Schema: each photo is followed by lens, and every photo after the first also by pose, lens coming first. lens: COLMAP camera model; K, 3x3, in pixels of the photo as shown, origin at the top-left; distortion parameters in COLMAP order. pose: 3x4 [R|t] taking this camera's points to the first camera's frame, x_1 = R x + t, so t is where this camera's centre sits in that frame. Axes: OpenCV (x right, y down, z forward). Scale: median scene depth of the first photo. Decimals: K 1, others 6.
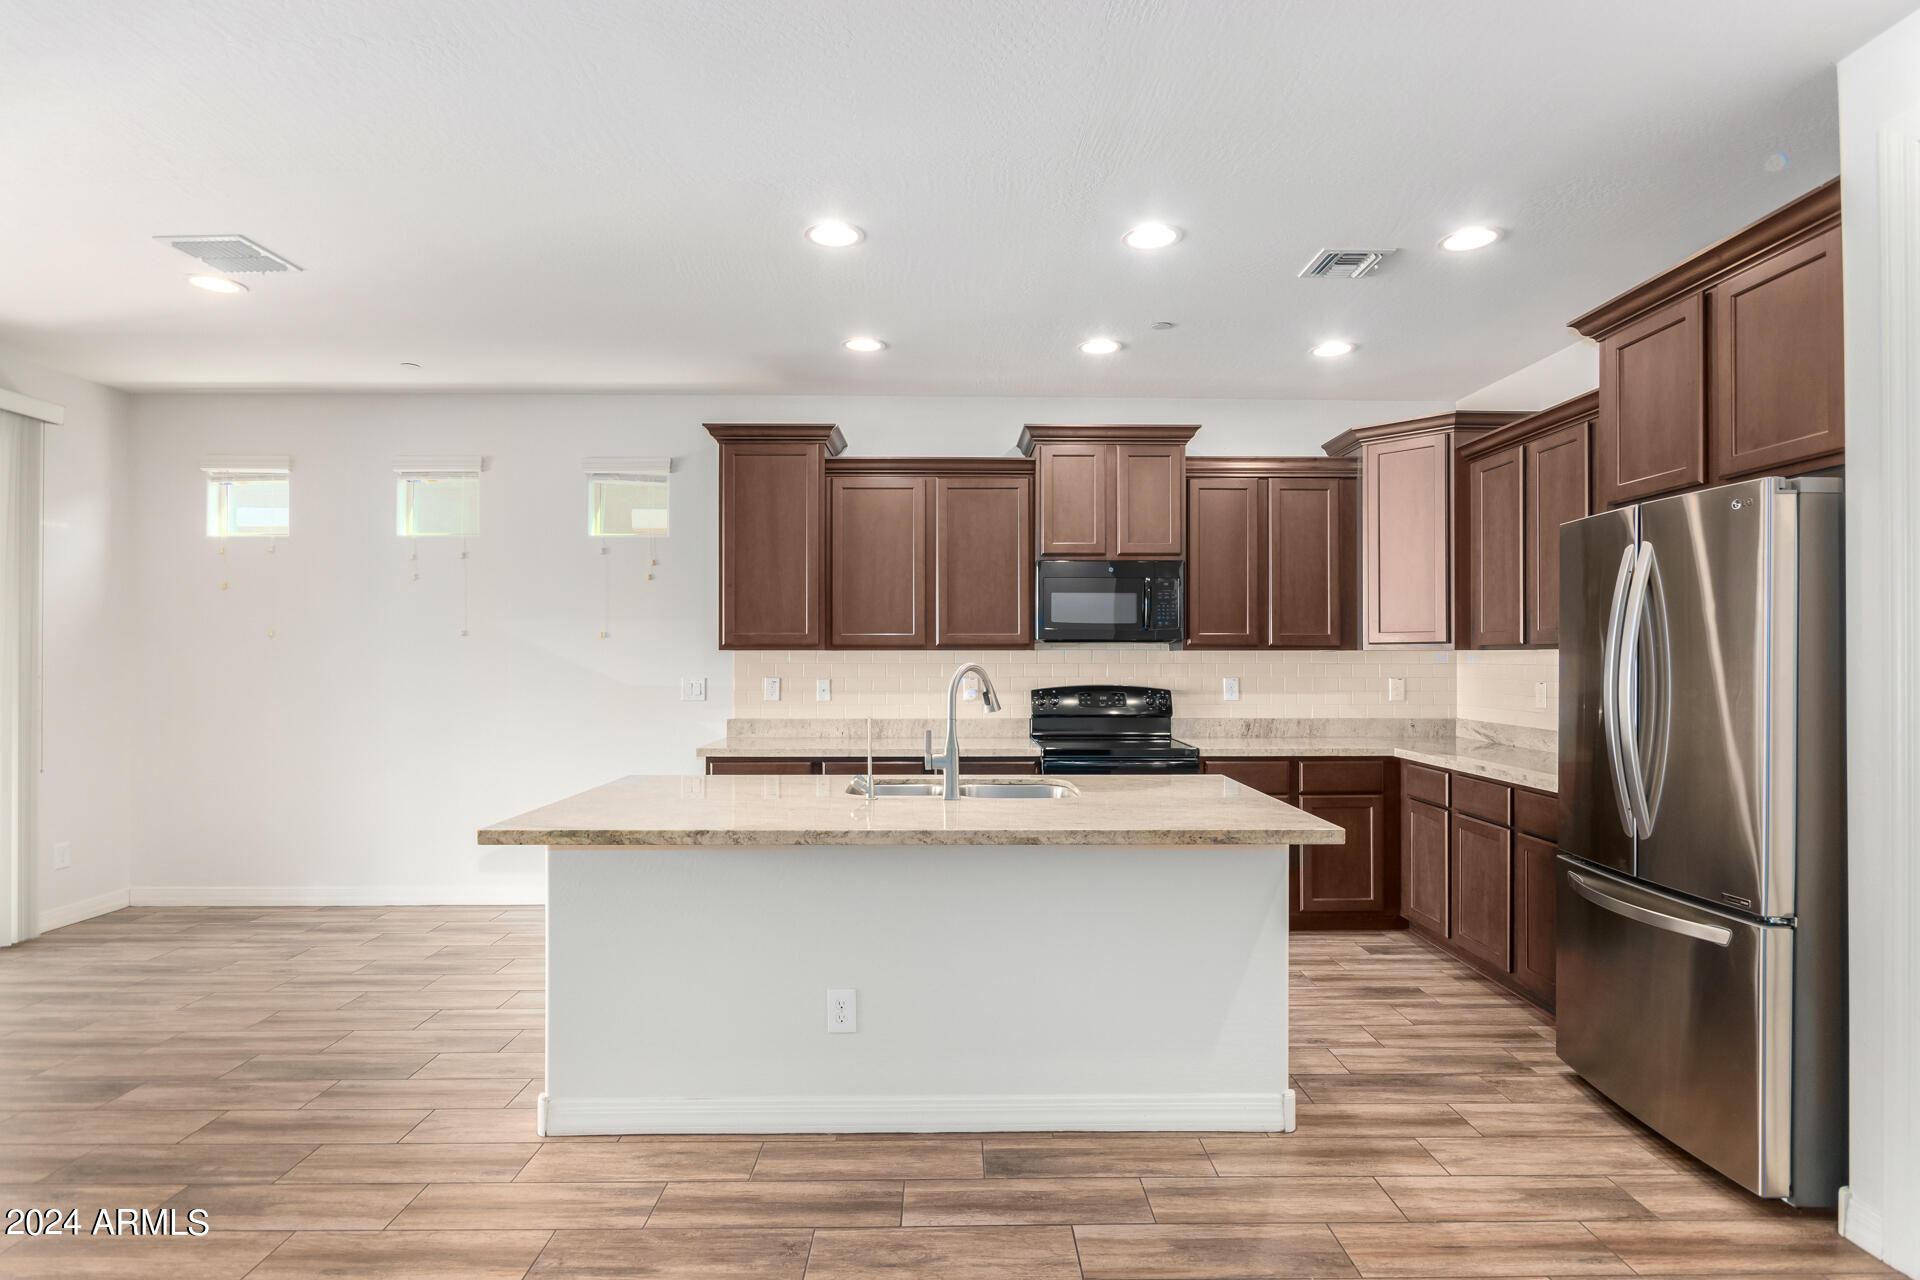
lens RADIAL K [[954.5, 0, 961.8], [0, 954.5, 649.6], [0, 0, 1]] dist [0.006720, -0.006728]
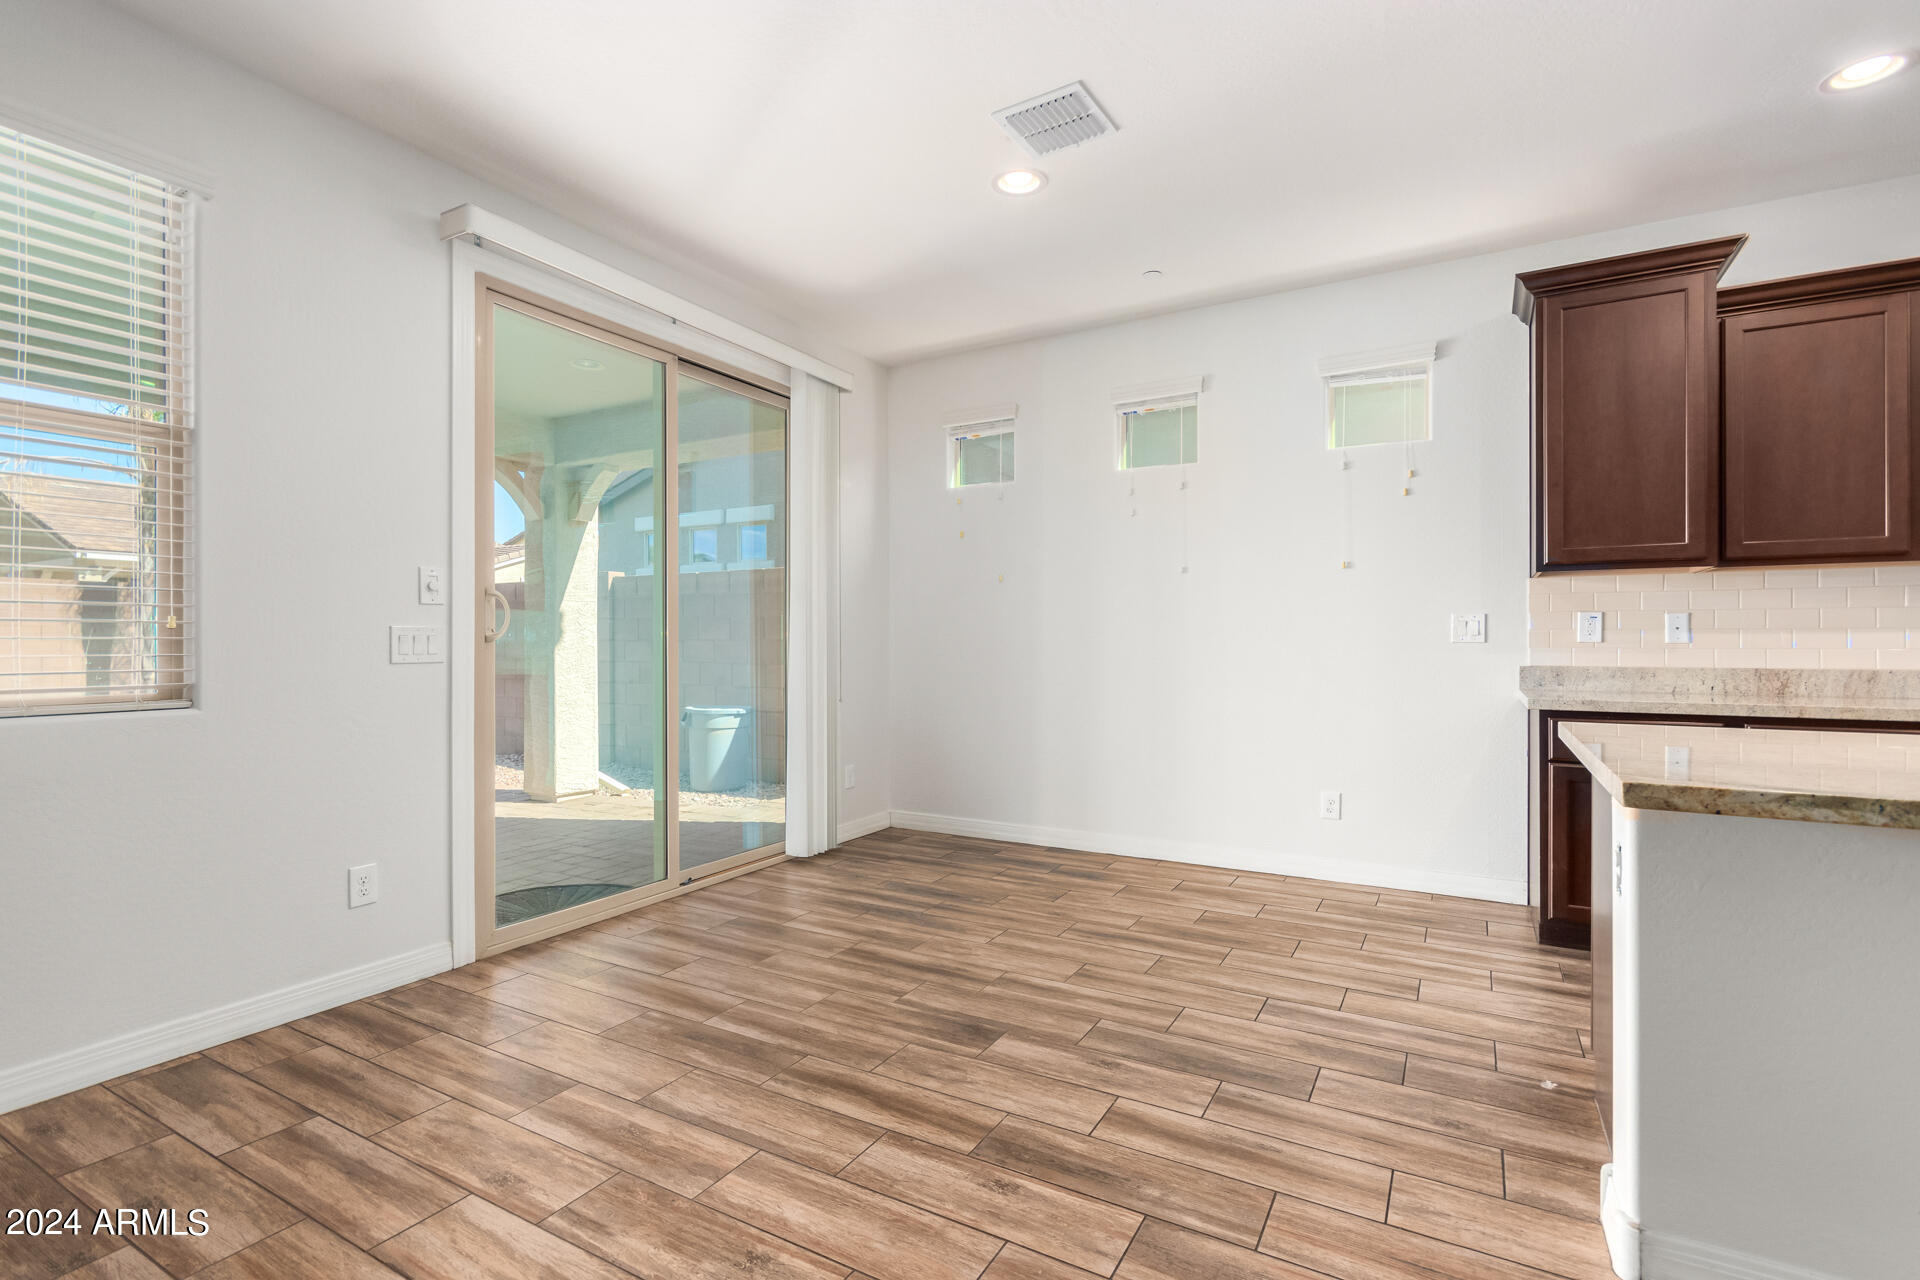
lens RADIAL K [[890.0, 0, 960.0], [0, 890.0, 640.0], [0, 0, 1]] dist [0.004389, -0.000607]
pose [[0.859773, -0.002856, -0.510668, -0.358348], [0.006999, 0.999956, 0.006191, 0.058762], [0.510628, -0.008897, 0.859756, 0.196704]]
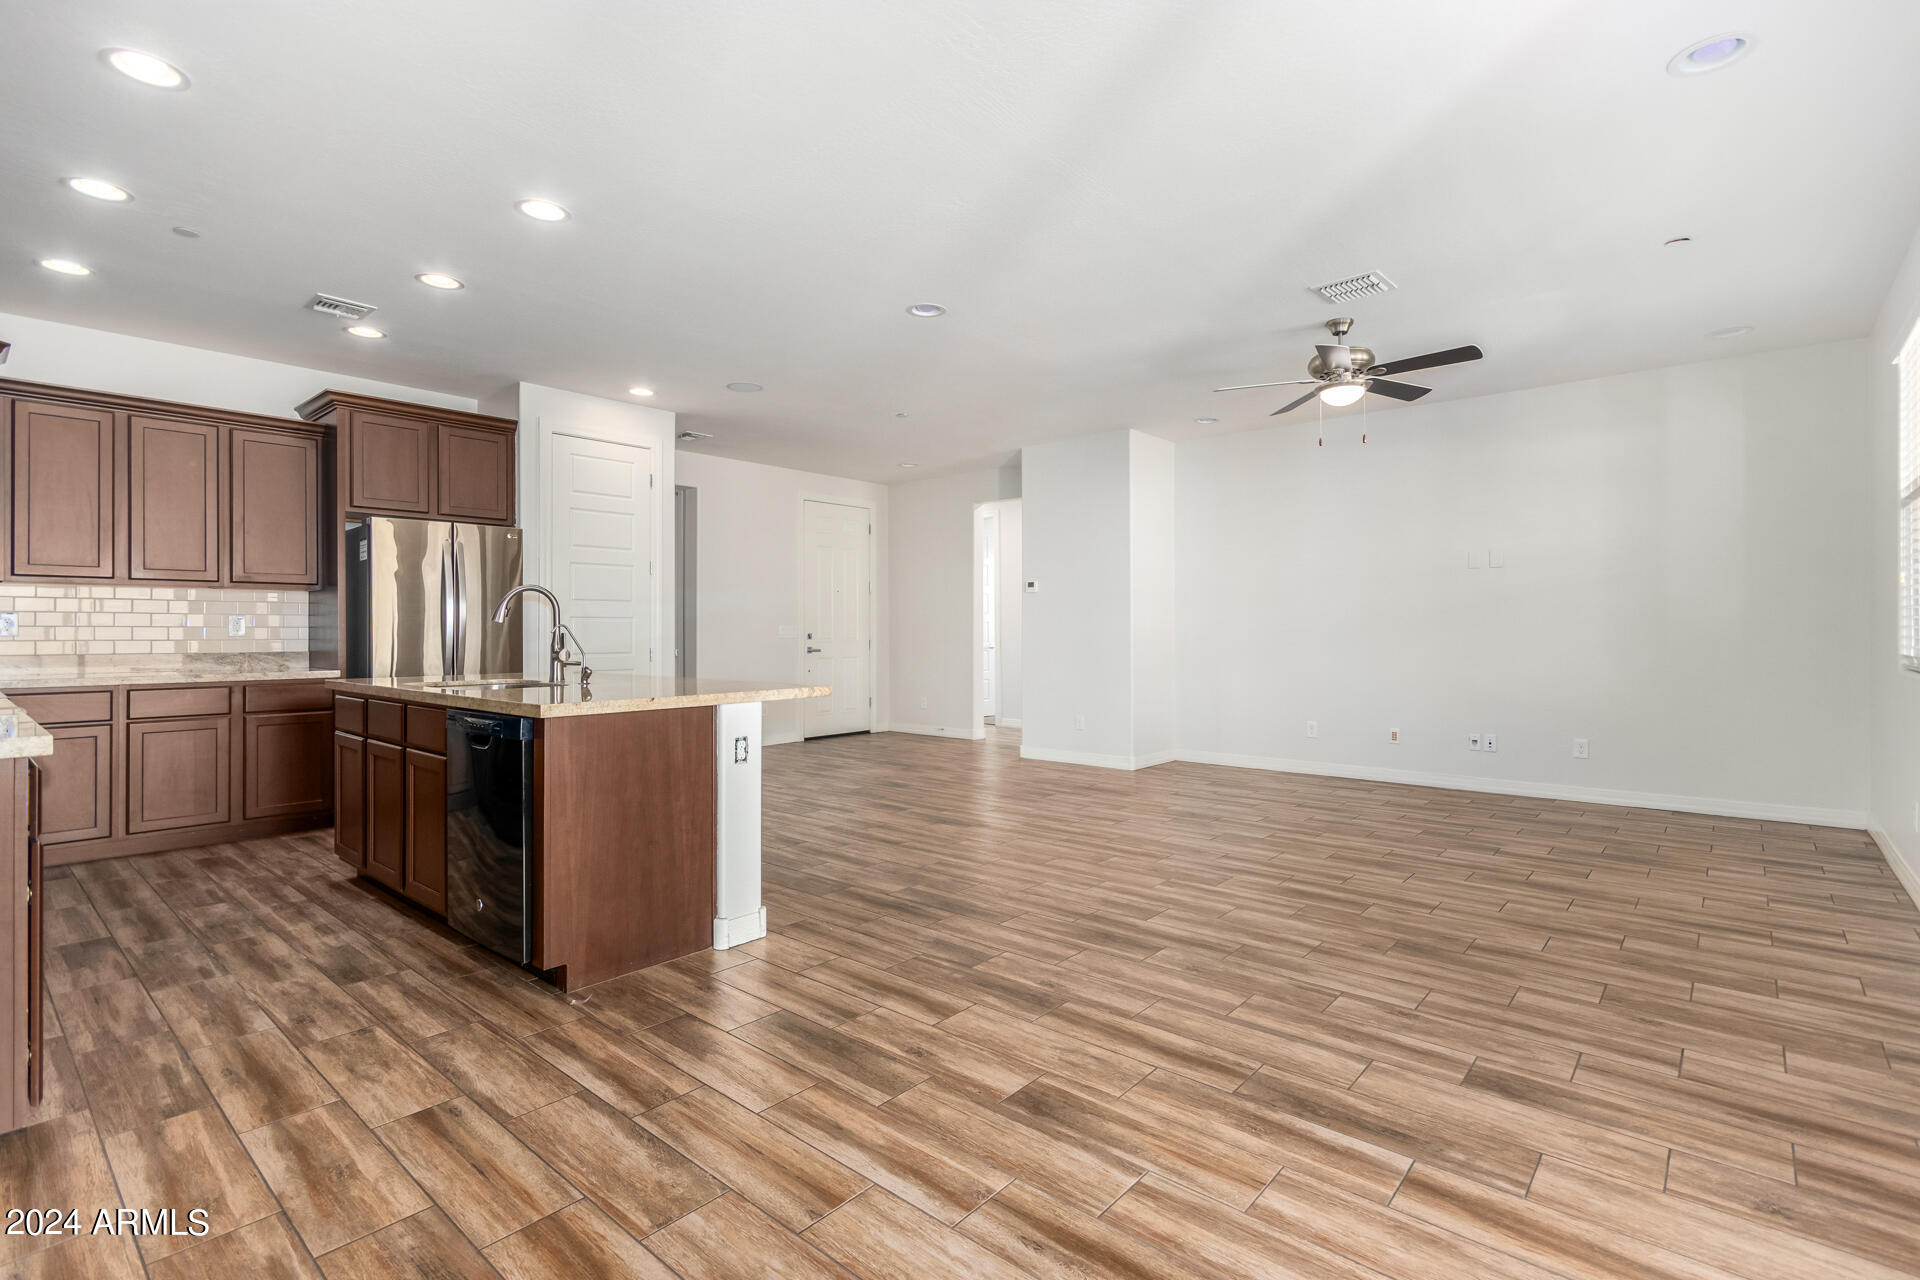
lens RADIAL K [[895.5, 0, 956.3], [0, 895.5, 631.0], [0, 0, 1]] dist [-0.000629, 0.000181]
pose [[-0.742648, 0.000520, 0.669682, -1.017594], [-0.003256, 0.999985, -0.004388, 0.064911], [-0.669674, -0.005439, -0.742635, 1.212472]]
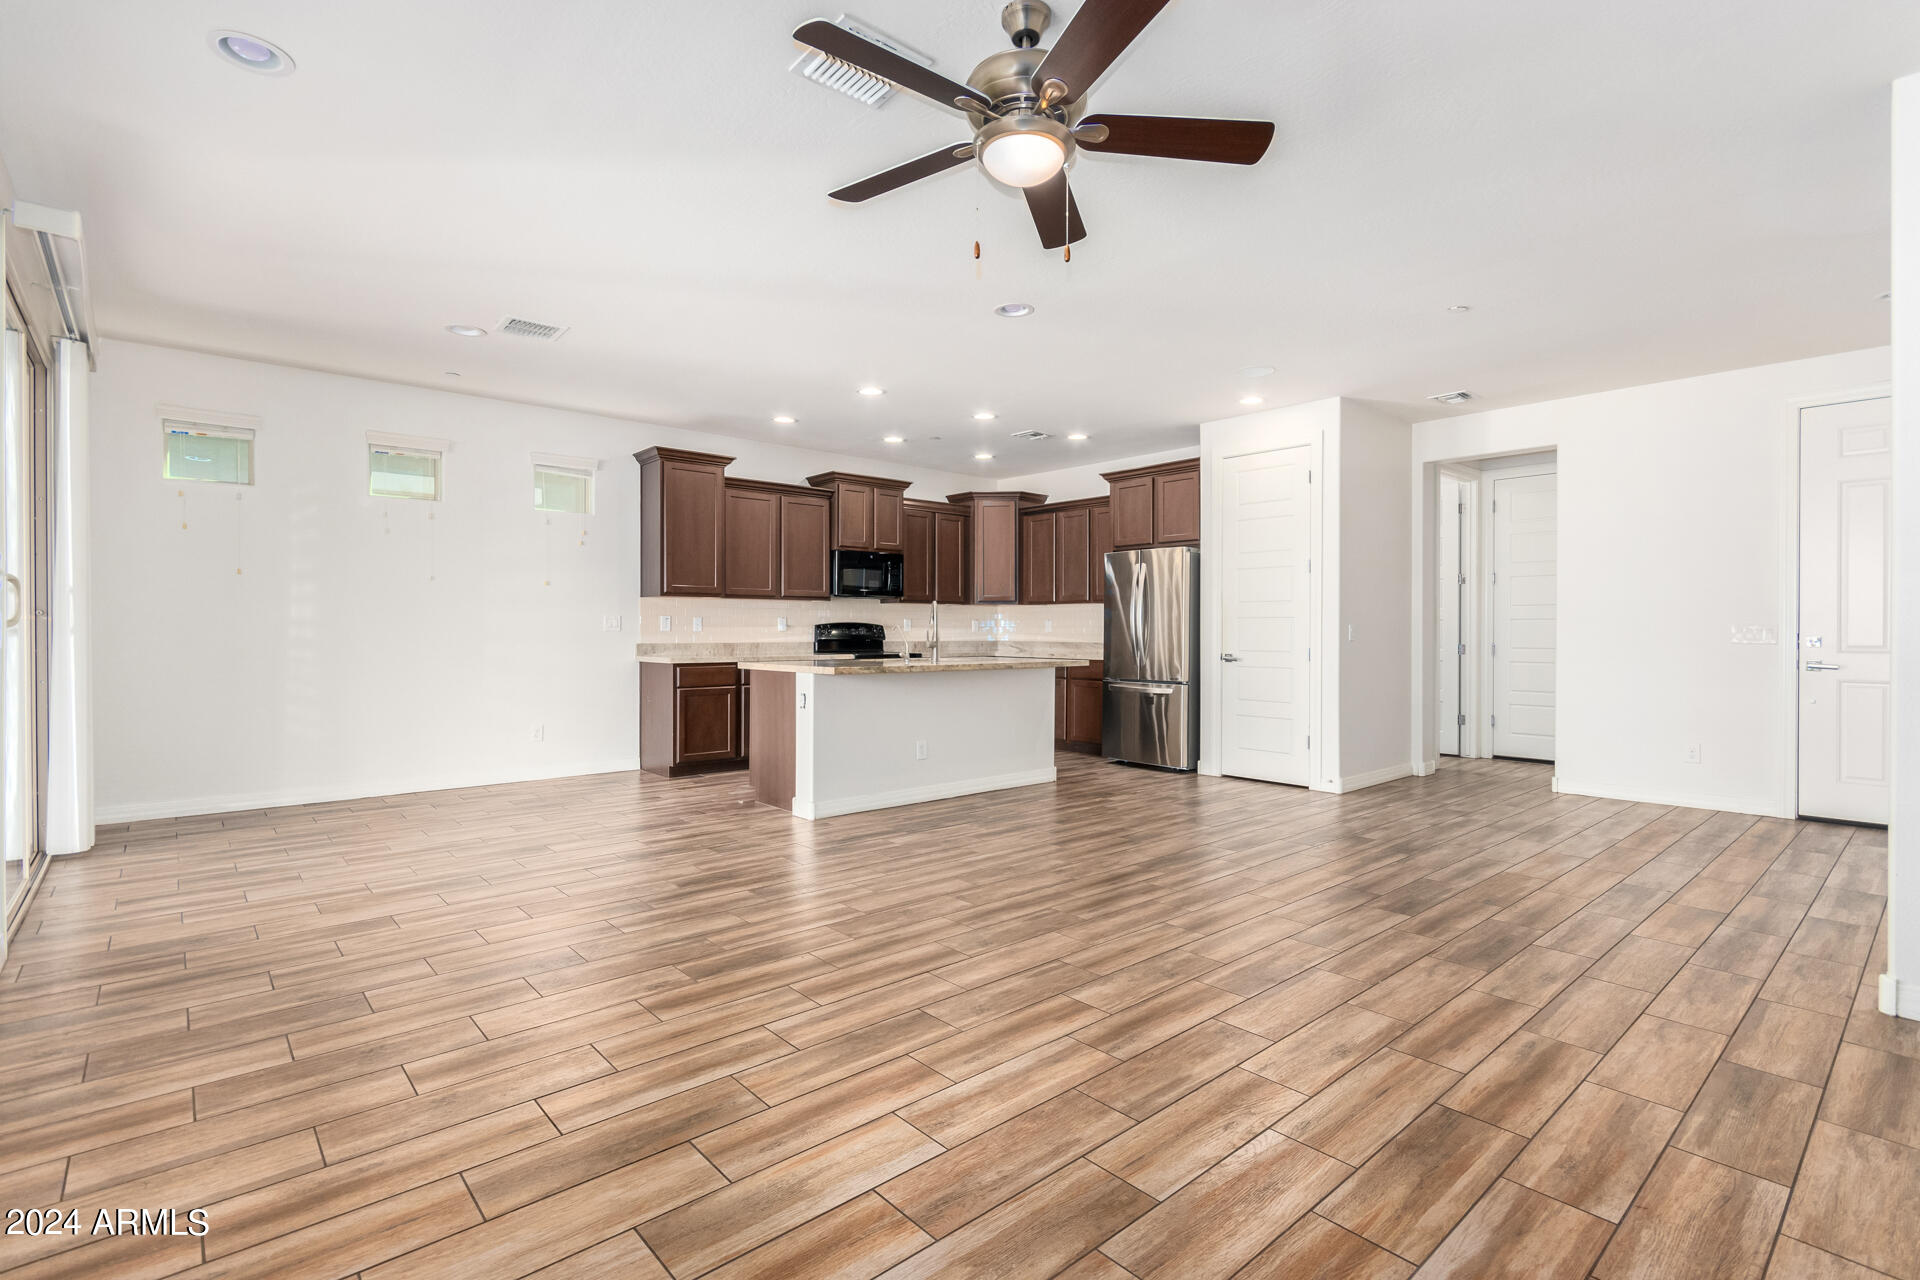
lens RADIAL K [[895.5, 0, 956.3], [0, 895.5, 631.0], [0, 0, 1]] dist [-0.000629, 0.000181]
pose [[0.760022, 0.001445, 0.649896, -1.026980], [-0.007551, 0.999950, 0.006608, 0.054537], [-0.649854, -0.009930, 0.759995, -0.483952]]
